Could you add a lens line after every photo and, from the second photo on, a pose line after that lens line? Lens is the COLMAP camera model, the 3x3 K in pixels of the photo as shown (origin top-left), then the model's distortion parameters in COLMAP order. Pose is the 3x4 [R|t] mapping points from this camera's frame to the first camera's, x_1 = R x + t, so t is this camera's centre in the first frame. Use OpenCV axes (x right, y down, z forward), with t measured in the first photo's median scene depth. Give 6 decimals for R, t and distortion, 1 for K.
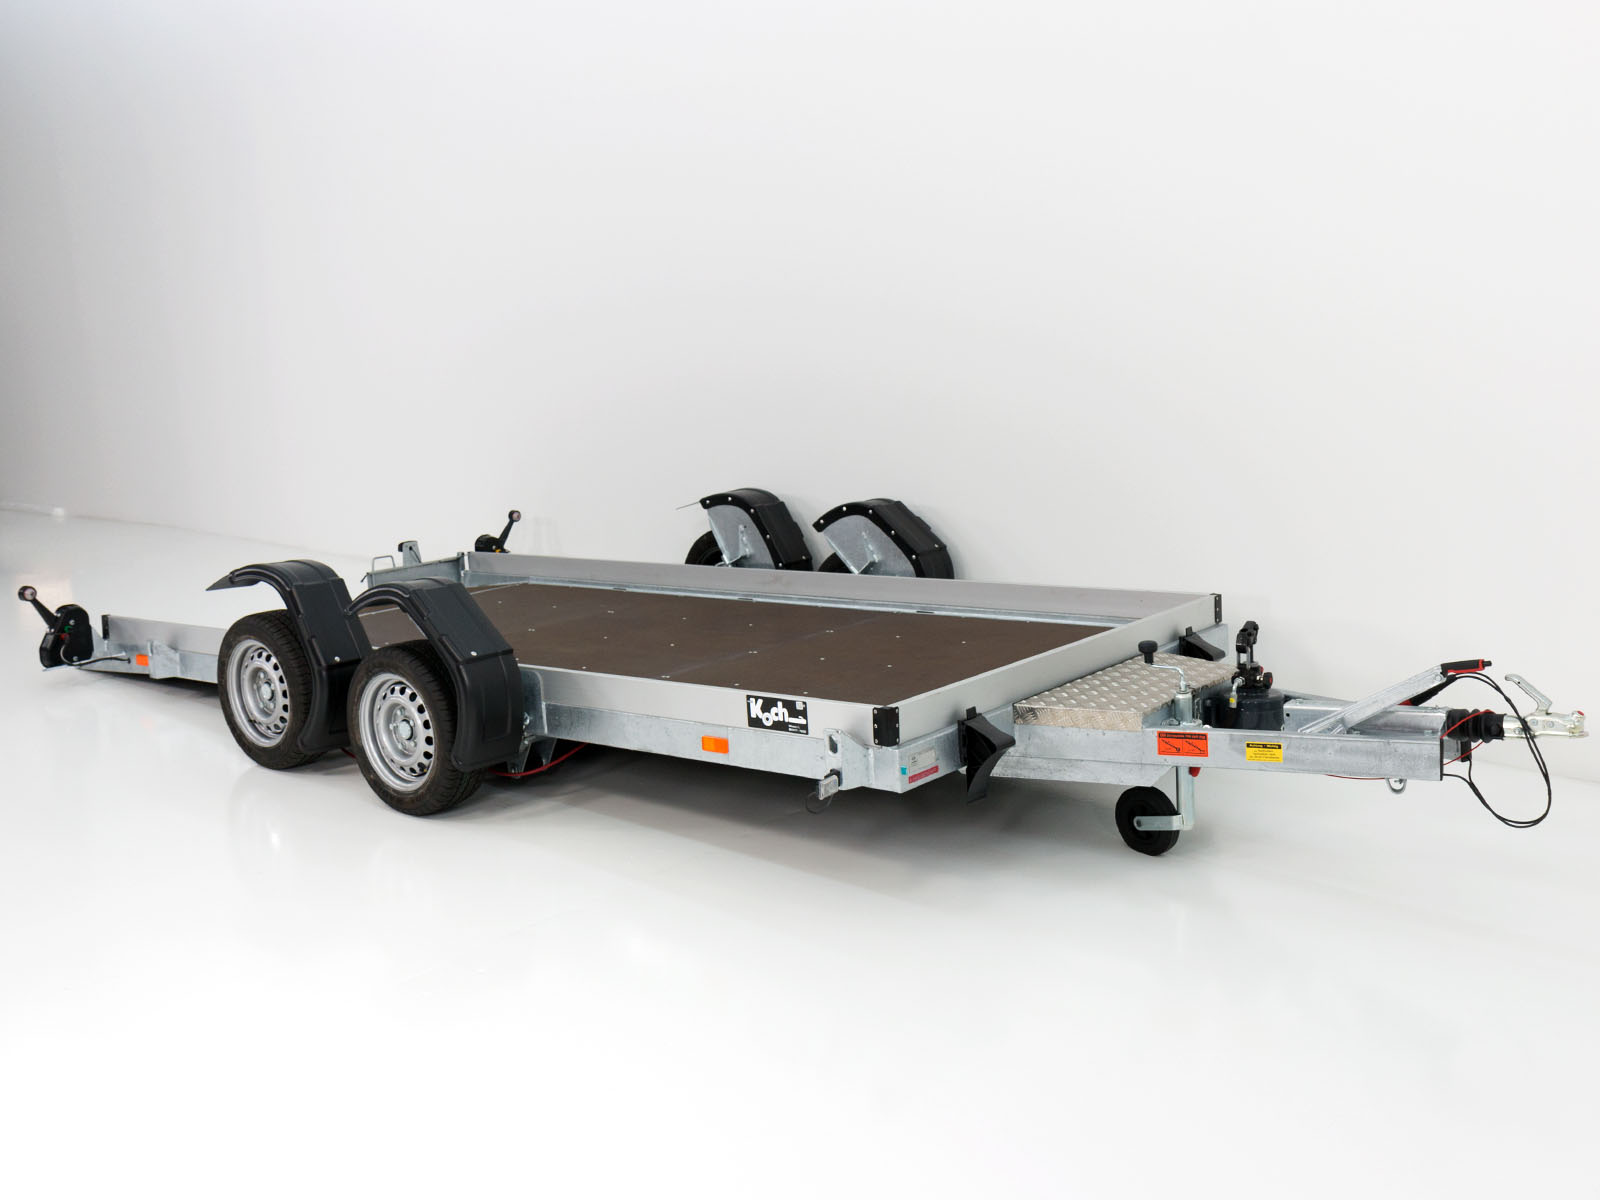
lens RADIAL K [[1620.3, 0, 800.0], [0, 1620.3, 600.0], [0, 0, 1]] dist [0.041973, 0.000155]
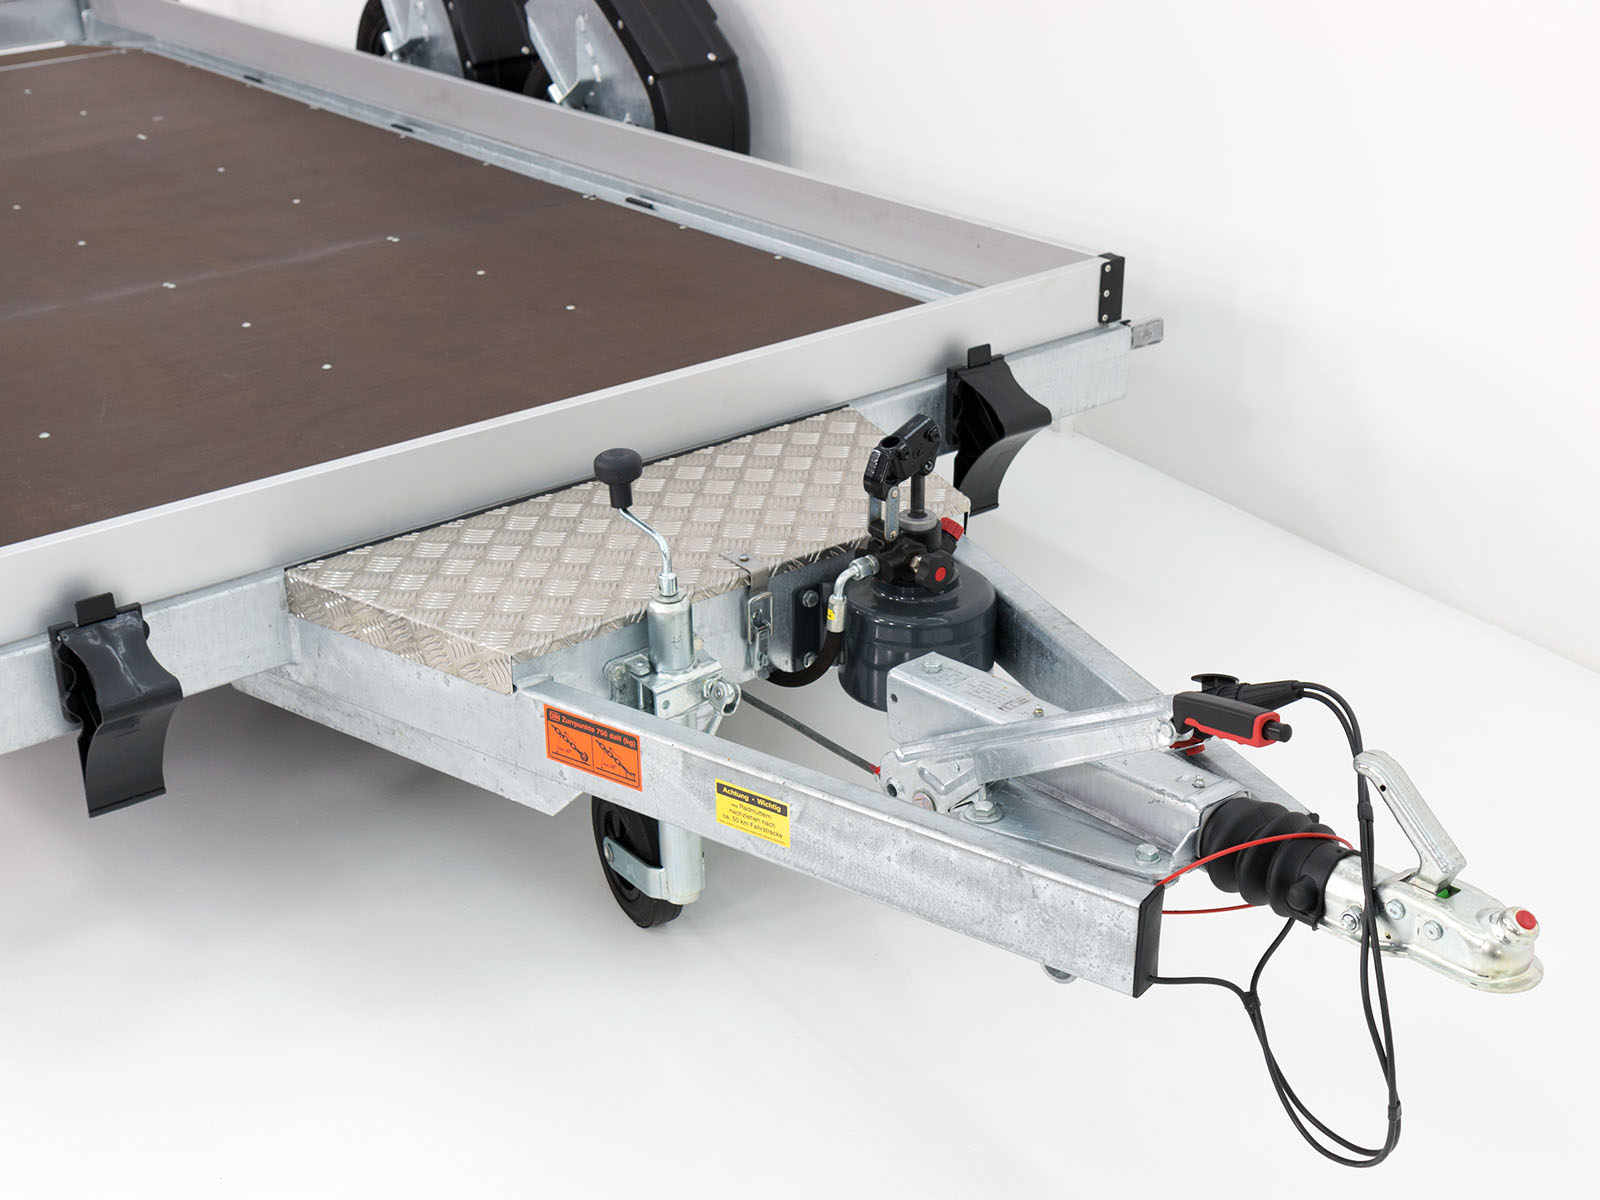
lens RADIAL K [[2213.5, 0, 800.0], [0, 2213.5, 600.0], [0, 0, 1]] dist [-0.022704, -0.000710]
pose [[0.957536, 0.136359, -0.254031, 0.401398], [-0.057713, 0.953908, 0.294497, -0.101019], [0.282480, -0.267330, 0.921271, 0.519959]]
